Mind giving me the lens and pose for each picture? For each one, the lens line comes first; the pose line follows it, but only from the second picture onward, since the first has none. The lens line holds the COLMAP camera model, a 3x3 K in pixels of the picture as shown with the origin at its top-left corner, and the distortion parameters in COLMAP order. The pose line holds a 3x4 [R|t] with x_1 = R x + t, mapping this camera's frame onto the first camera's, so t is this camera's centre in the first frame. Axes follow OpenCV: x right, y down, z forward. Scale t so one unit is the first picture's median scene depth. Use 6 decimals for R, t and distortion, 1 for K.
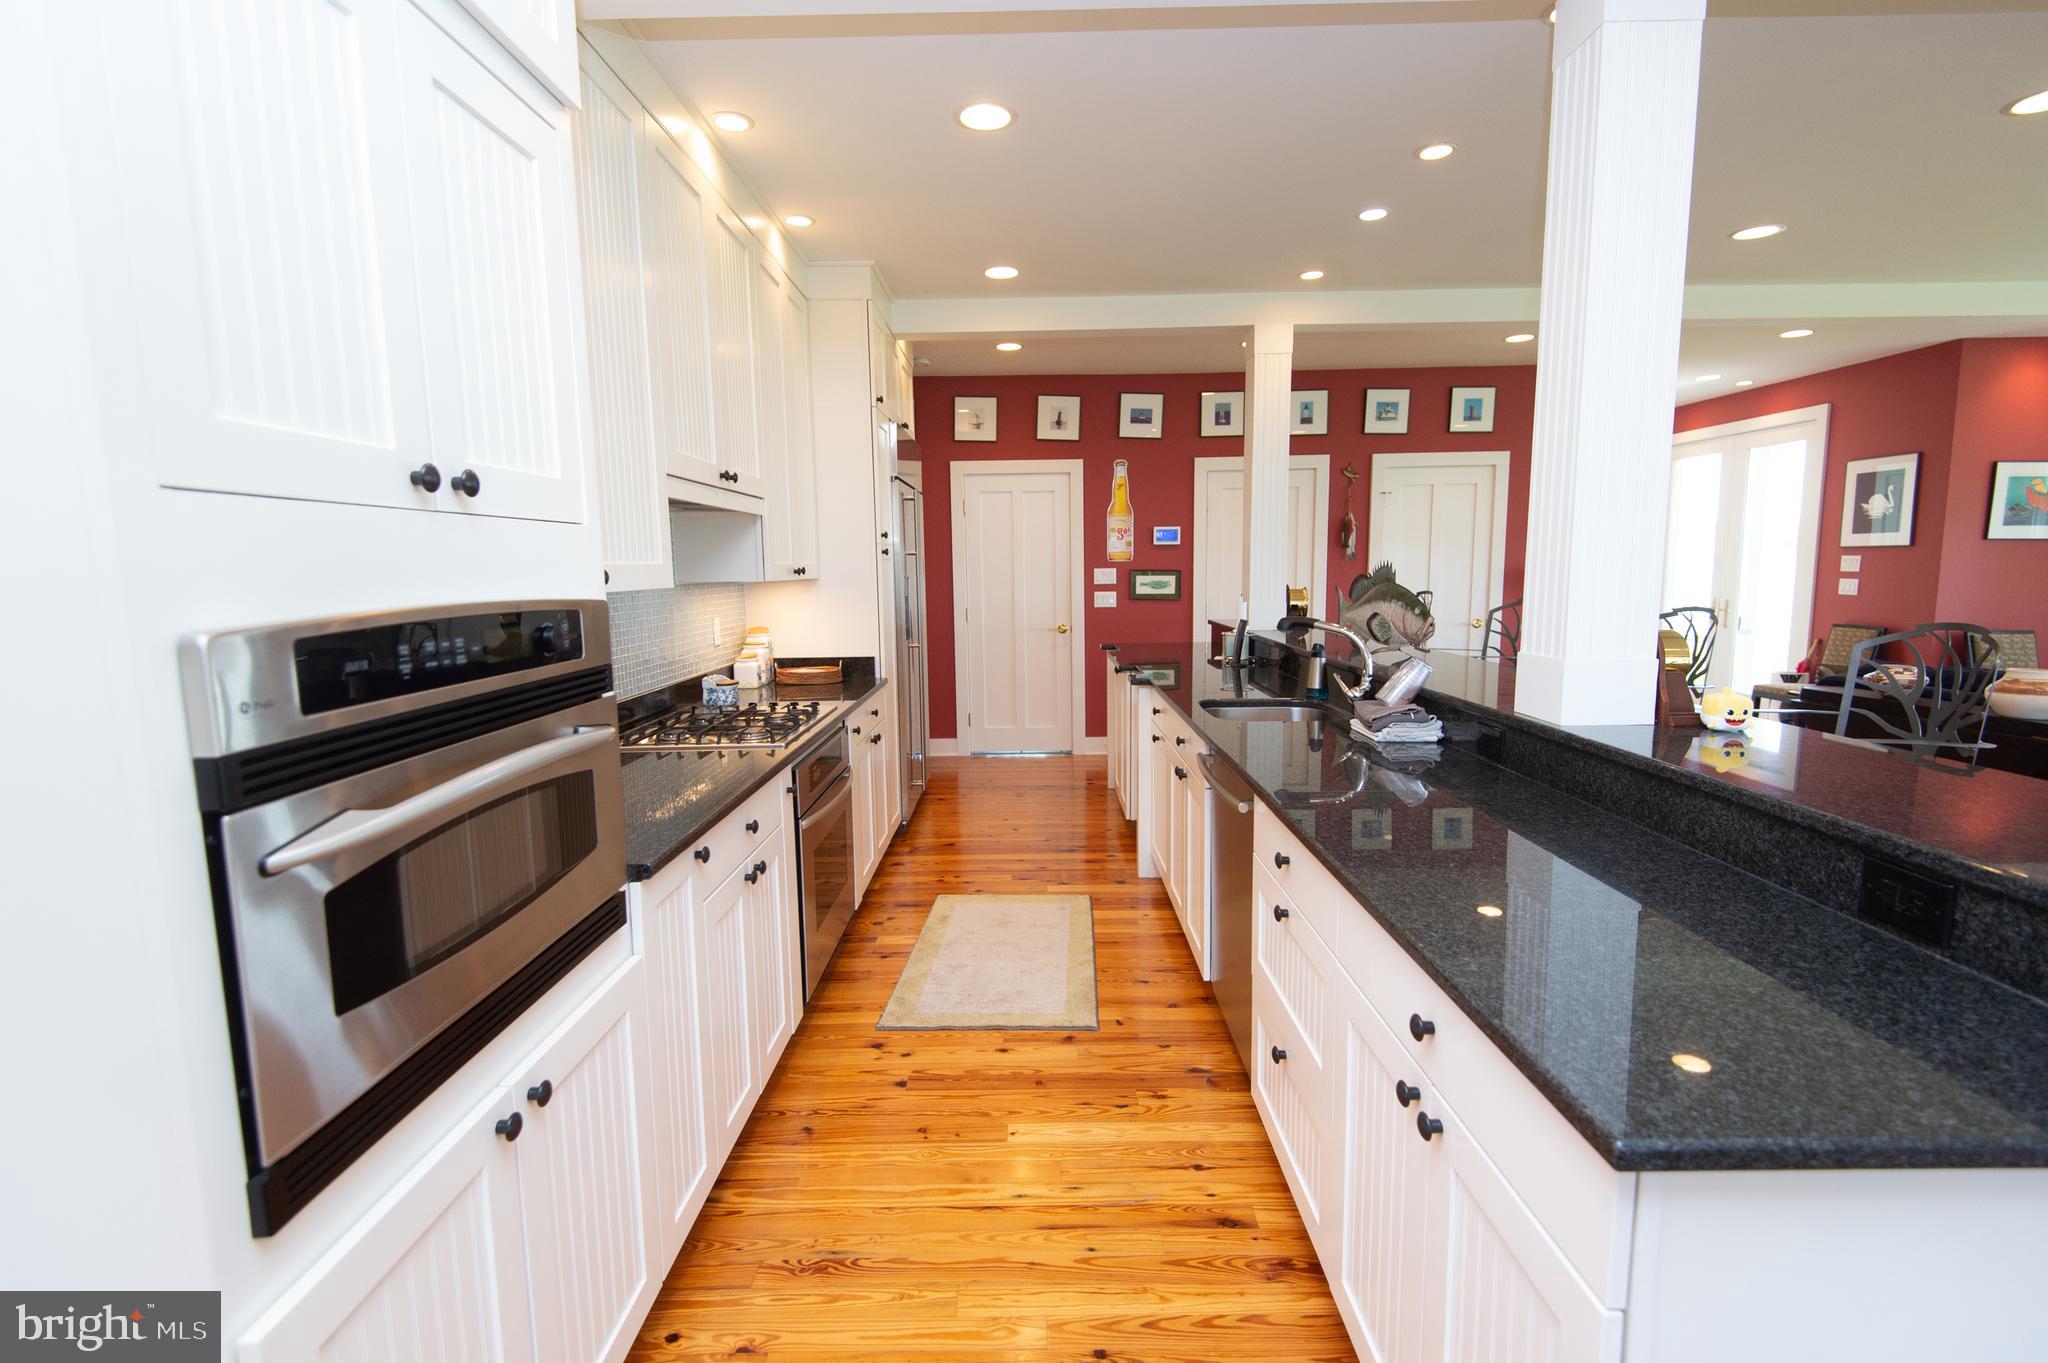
lens RADIAL K [[929.3, 0, 1027.2], [0, 929.3, 680.2], [0, 0, 1]] dist [0.050063, -0.034387]
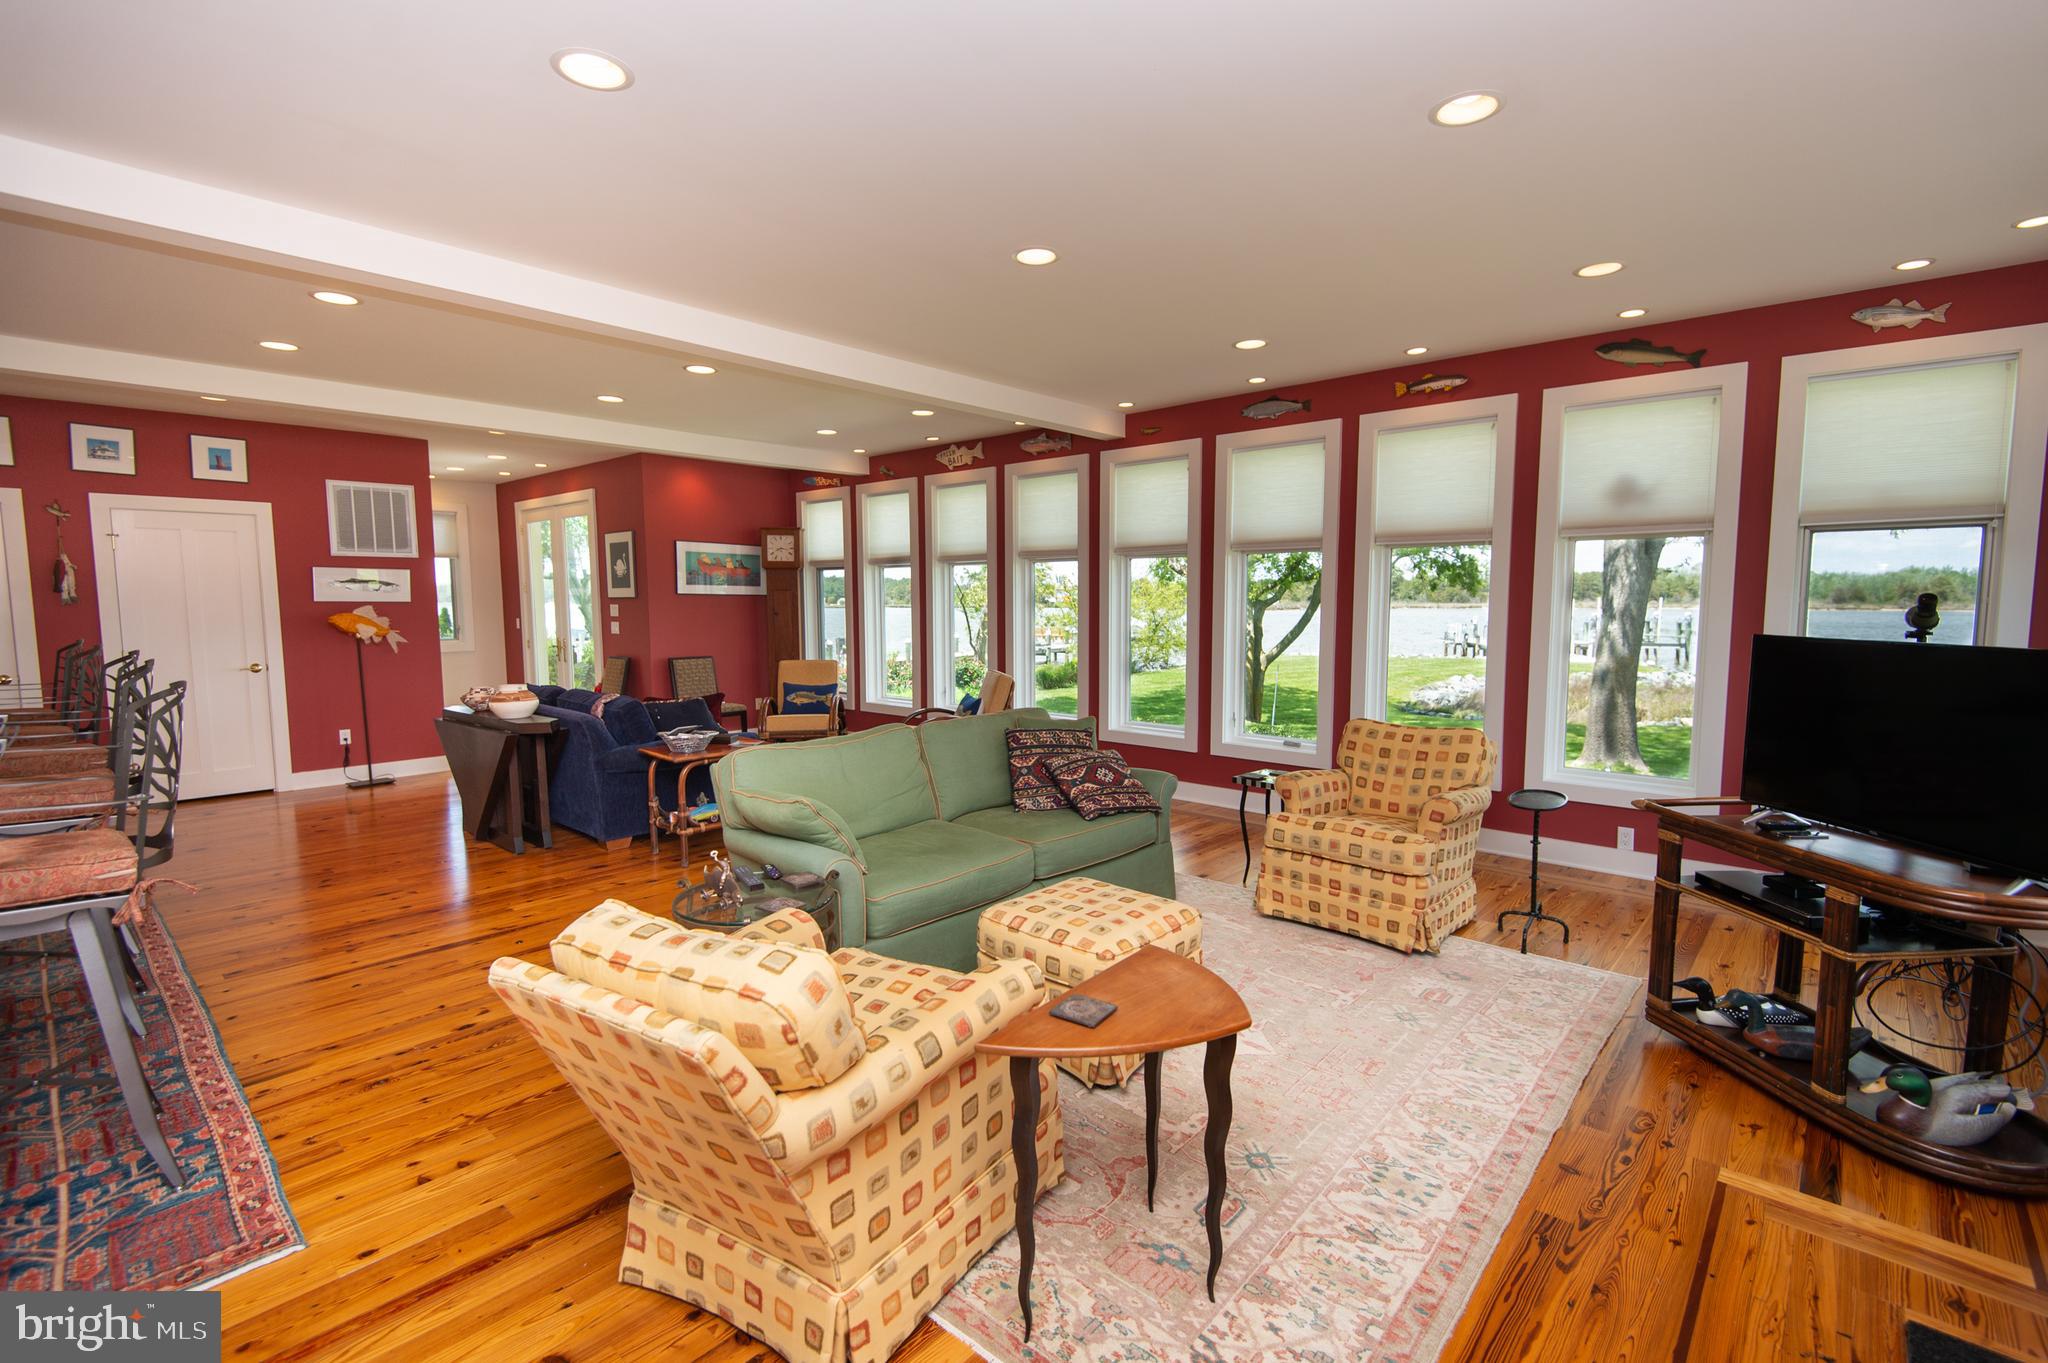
lens RADIAL K [[921.1, 0, 1026.3], [0, 921.1, 675.8], [0, 0, 1]] dist [0.044864, -0.025212]
pose [[0.662613, -0.053777, 0.747029, 0.279701], [0.088713, 0.996033, -0.006986, 0.030034], [-0.743689, 0.070900, 0.664755, -0.304579]]
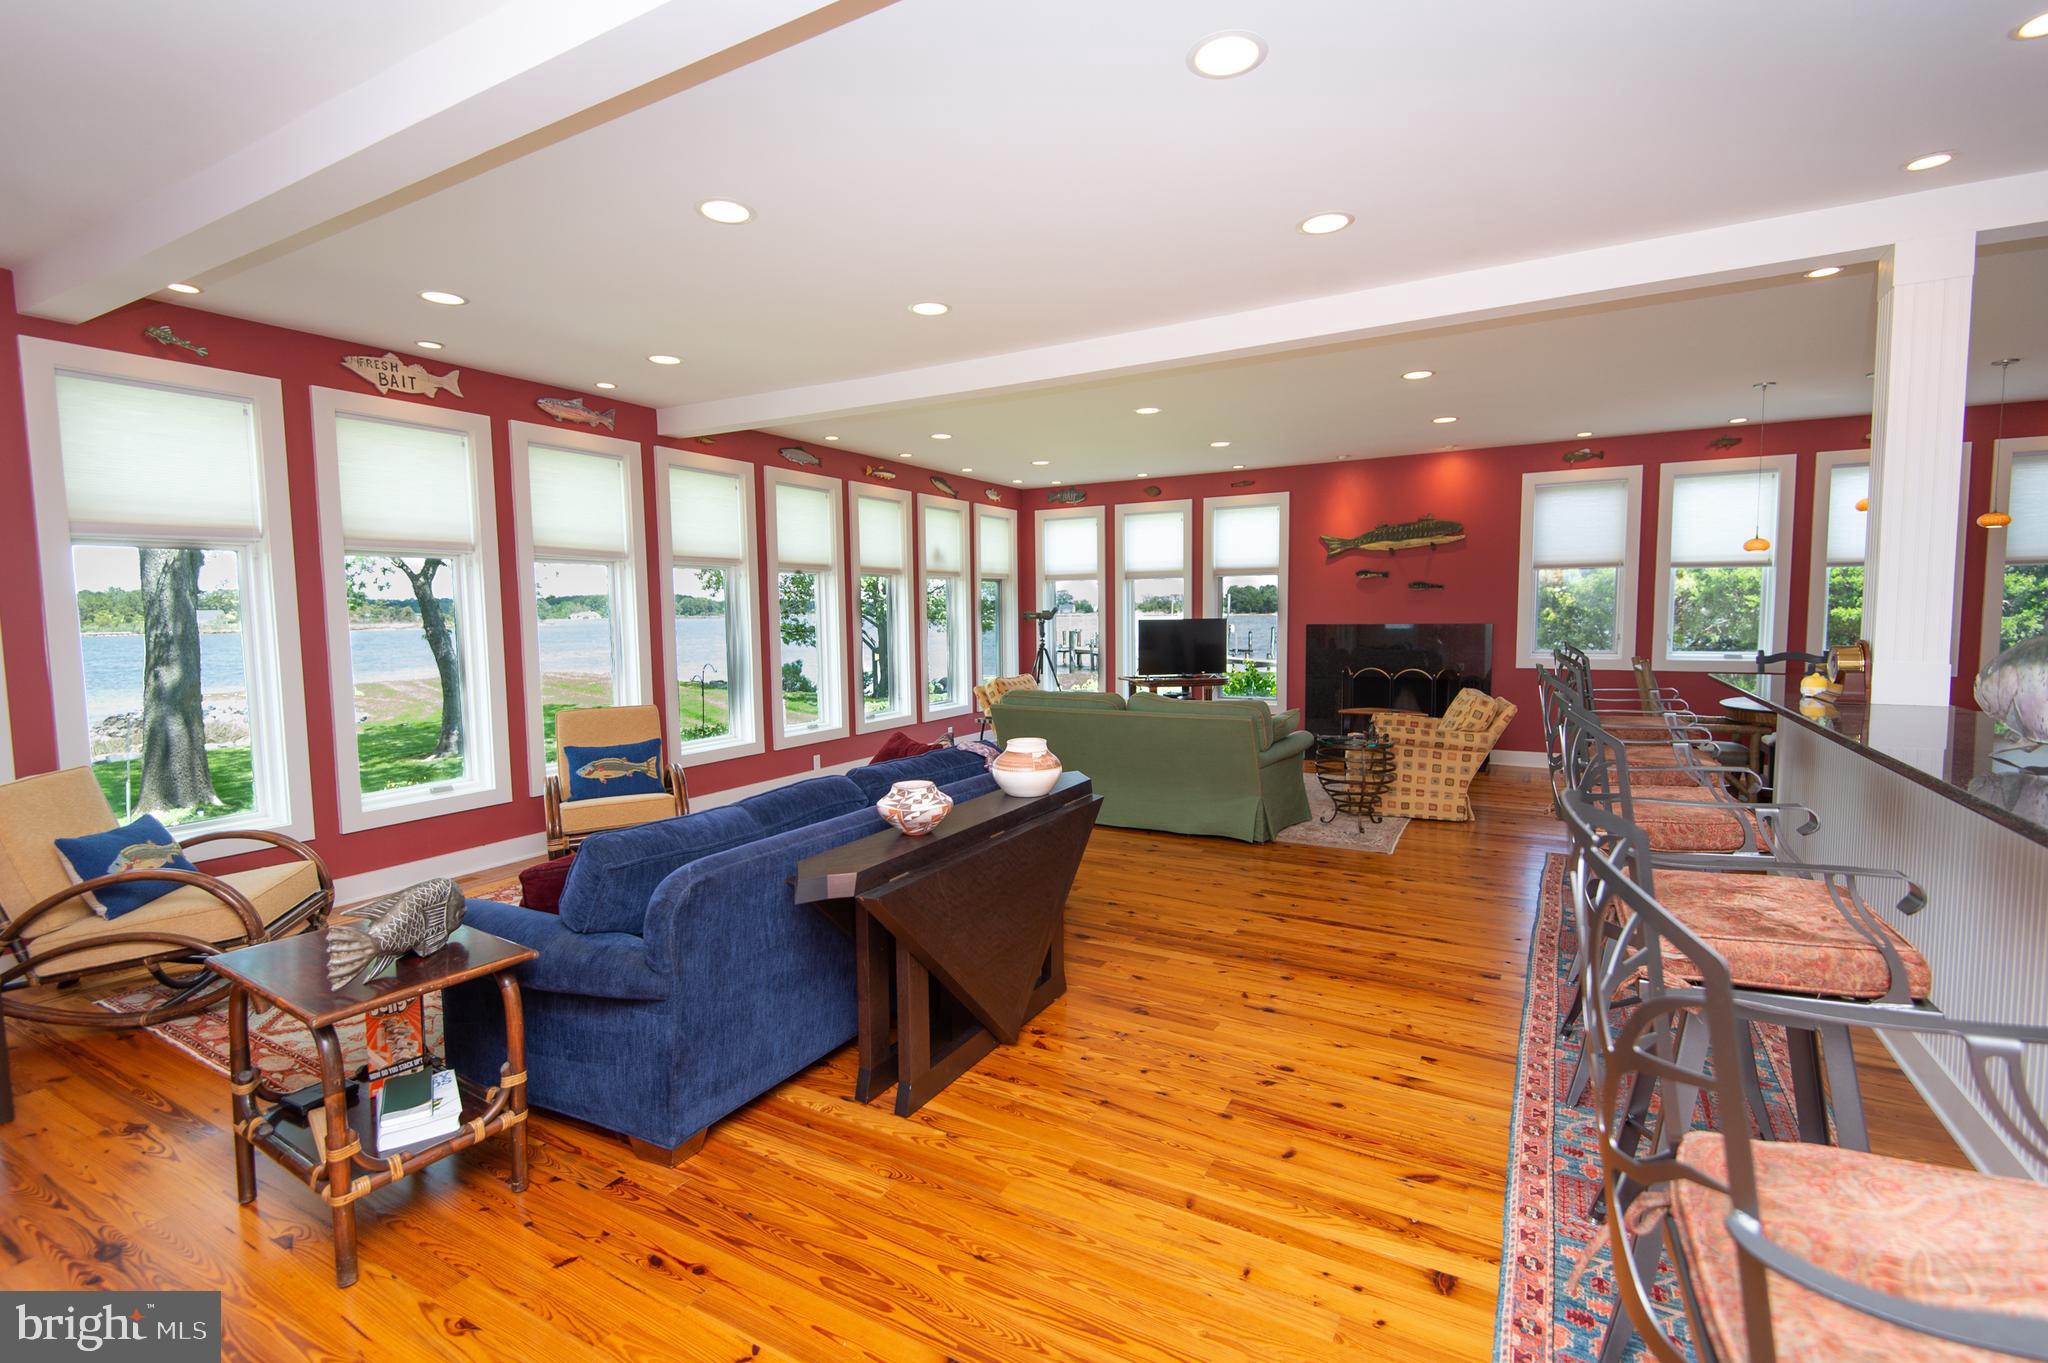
lens RADIAL K [[921.1, 0, 1026.3], [0, 921.1, 675.8], [0, 0, 1]] dist [0.044864, -0.025212]
pose [[-0.868989, -0.014311, 0.494624, 0.347980], [0.081998, 0.981598, 0.172461, -0.124822], [-0.487989, 0.190424, -0.851824, 0.944555]]
